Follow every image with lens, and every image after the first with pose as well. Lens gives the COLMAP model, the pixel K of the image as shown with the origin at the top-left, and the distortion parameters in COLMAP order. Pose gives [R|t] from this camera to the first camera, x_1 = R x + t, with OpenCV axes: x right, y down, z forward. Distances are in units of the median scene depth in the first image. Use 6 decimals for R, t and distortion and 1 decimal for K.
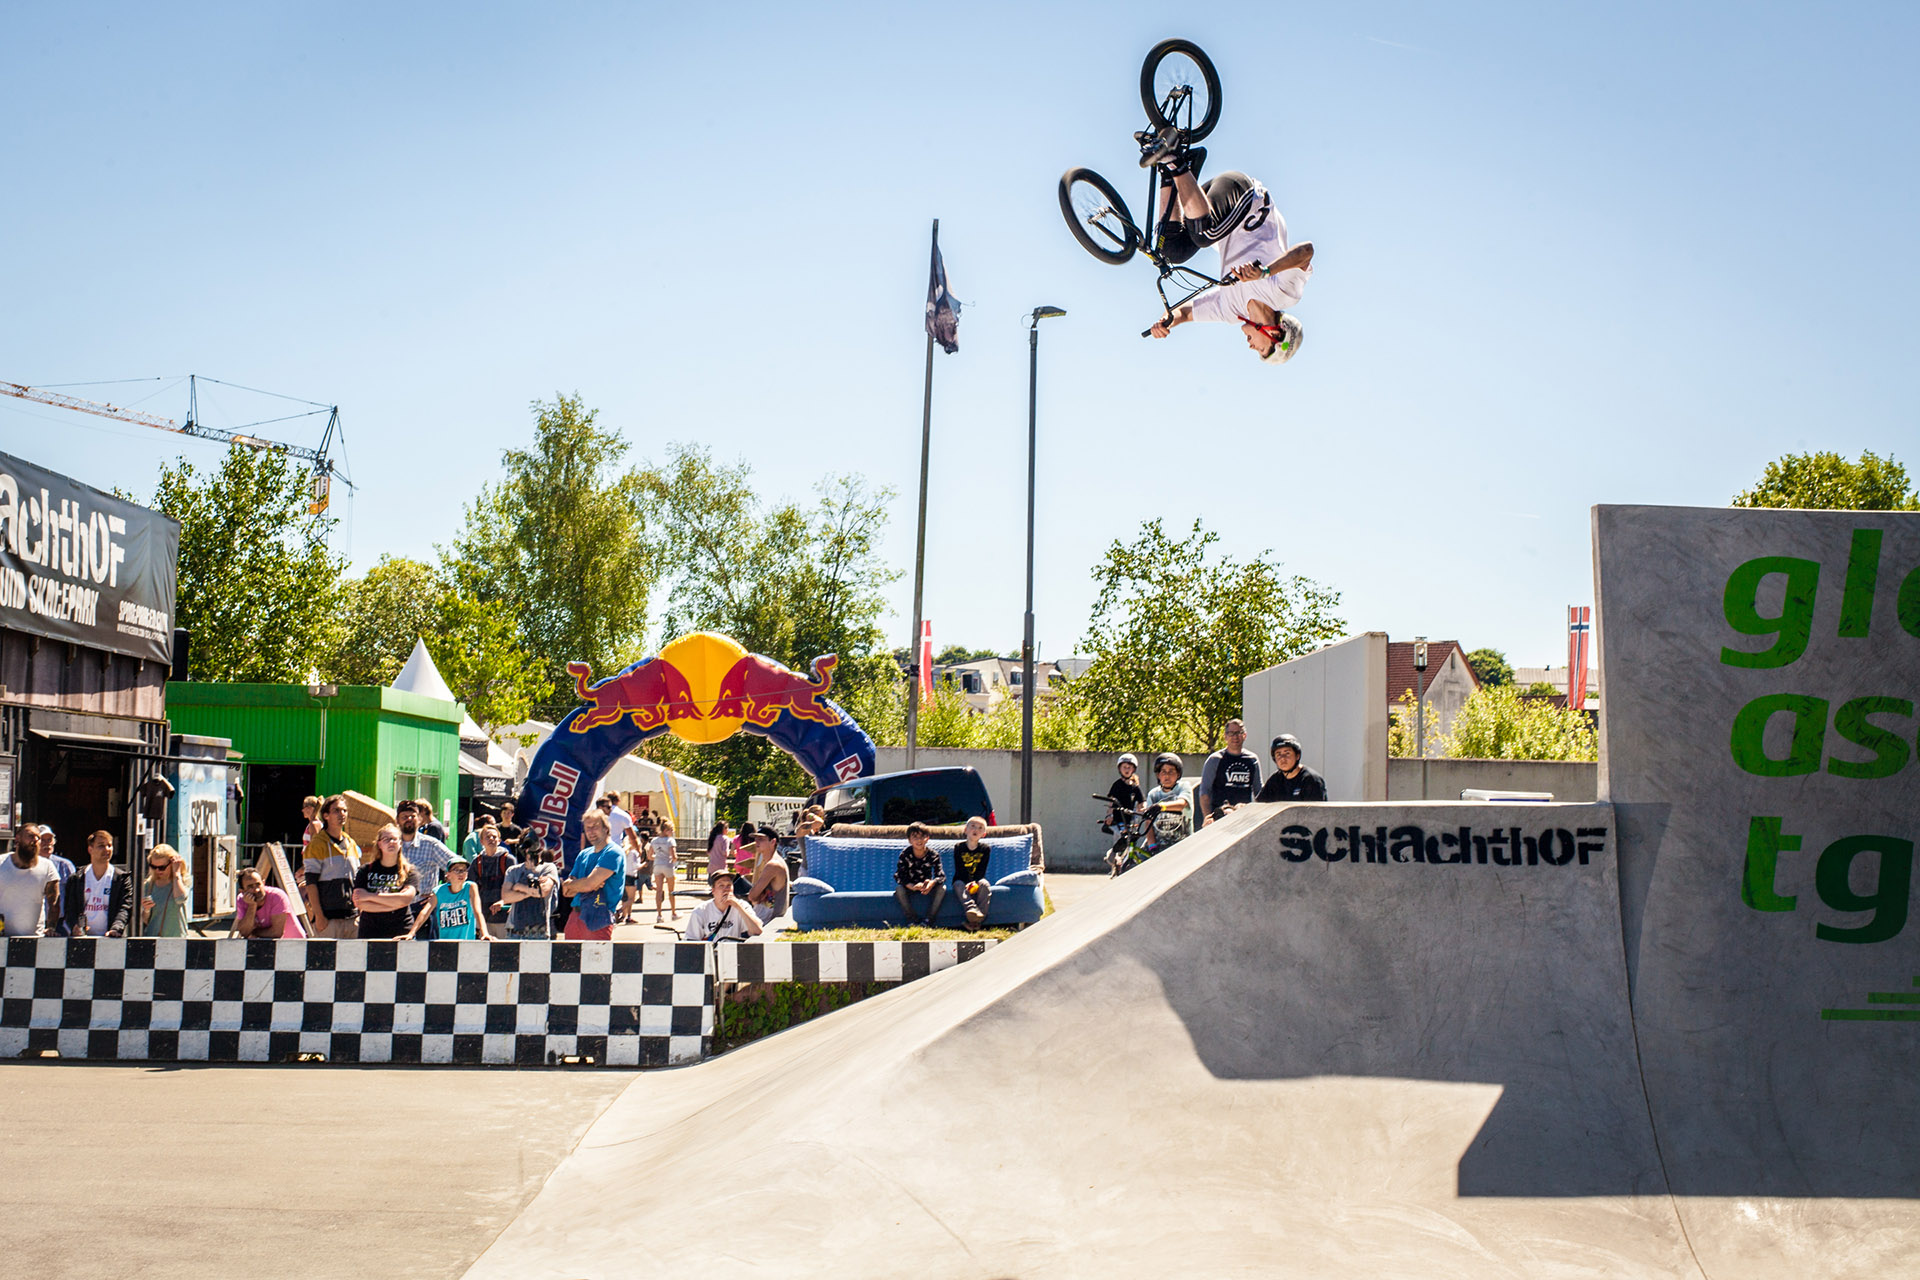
lens RADIAL K [[3014.2, 0, 960.0], [0, 3014.2, 640.0], [0, 0, 1]] dist [-0.128584, -0.036222]
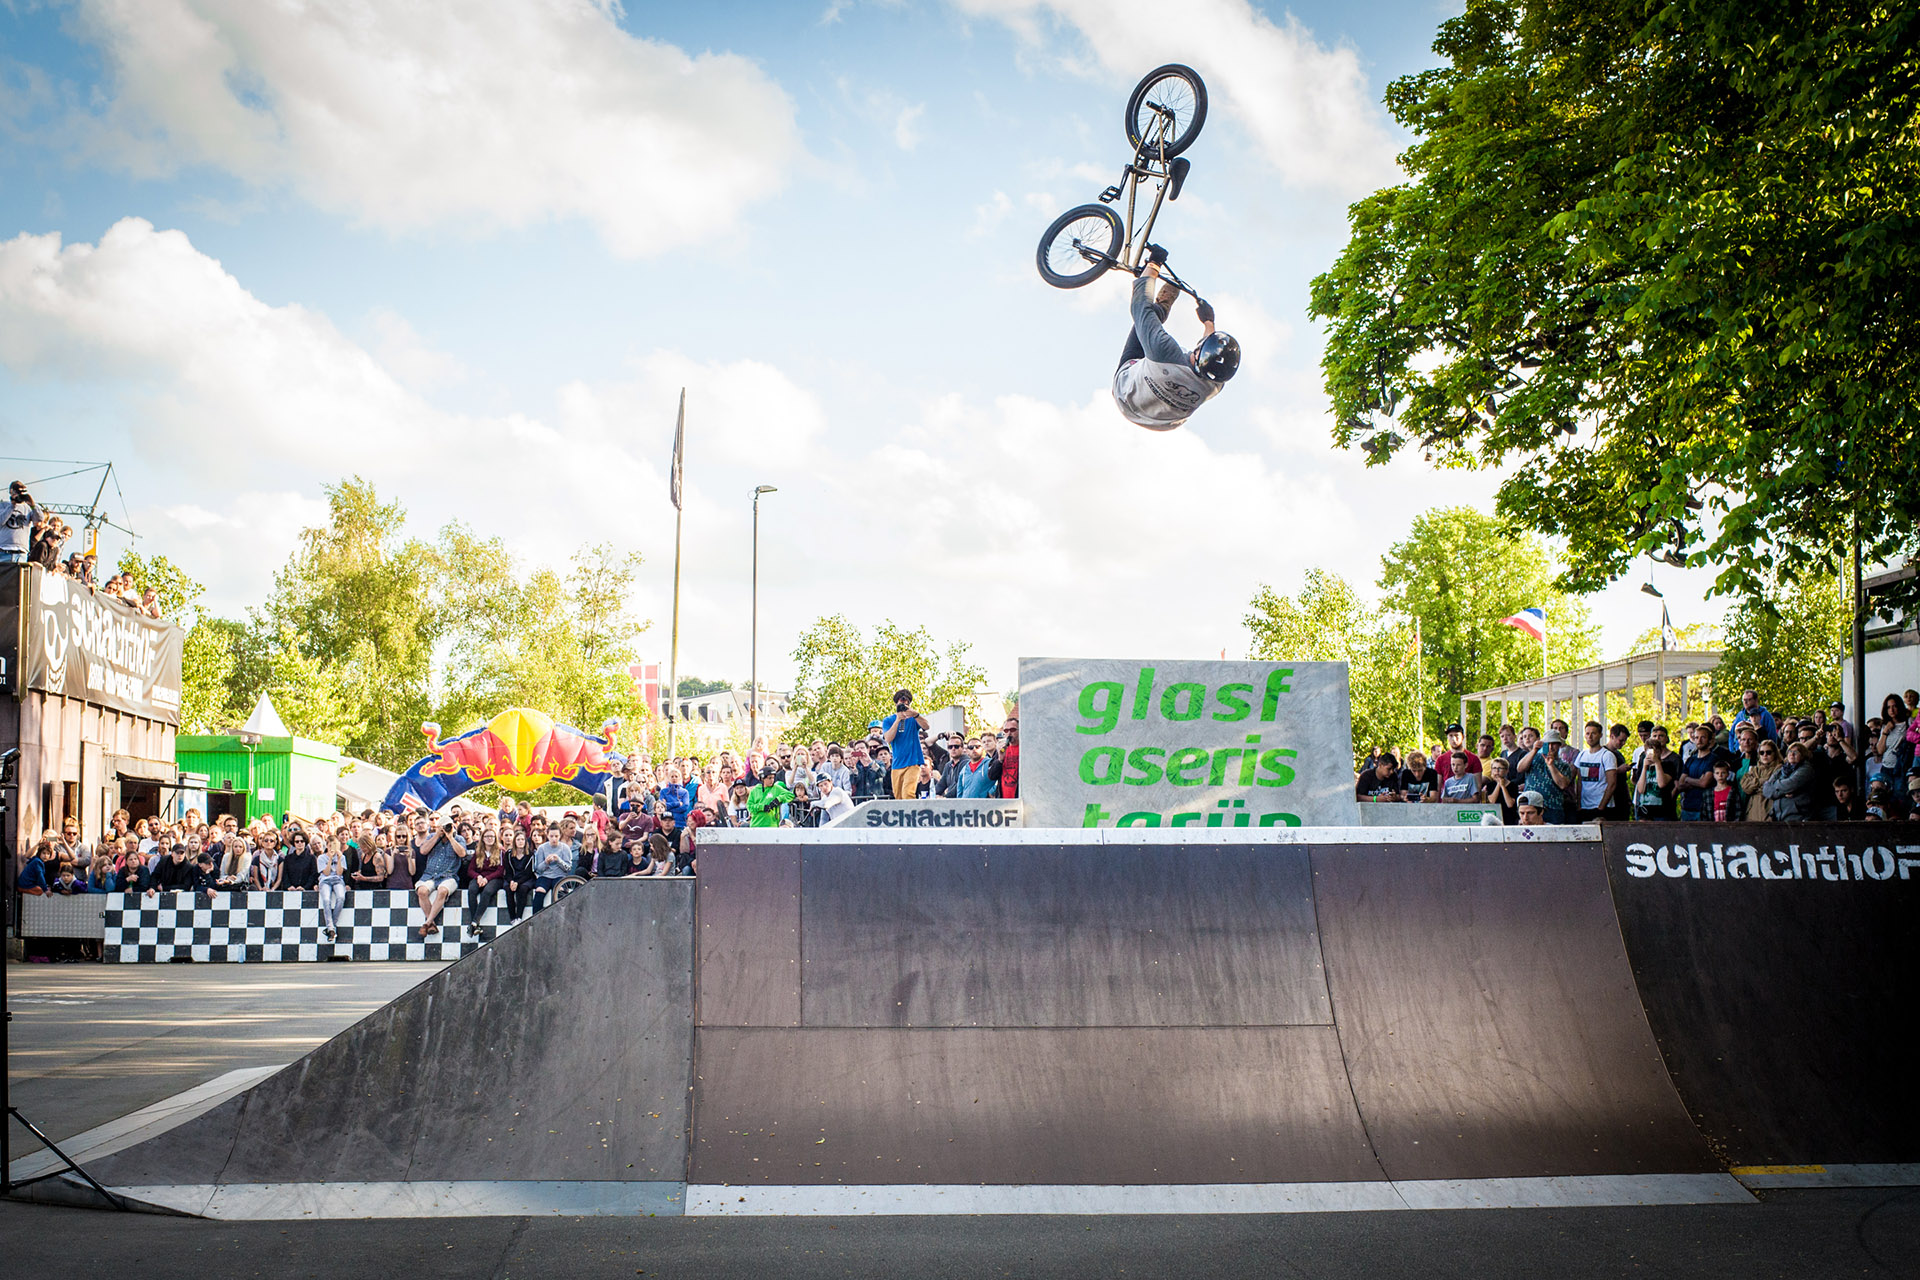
lens RADIAL K [[2990.4, 0, 959.2], [0, 2990.4, 778.4], [0, 0, 1]] dist [0.145928, -2.683669]
pose [[0.996048, -0.011354, 0.088085, -0.016801], [0.008073, 0.999263, 0.037516, -0.040883], [-0.088446, -0.036656, 0.995406, -1.136410]]
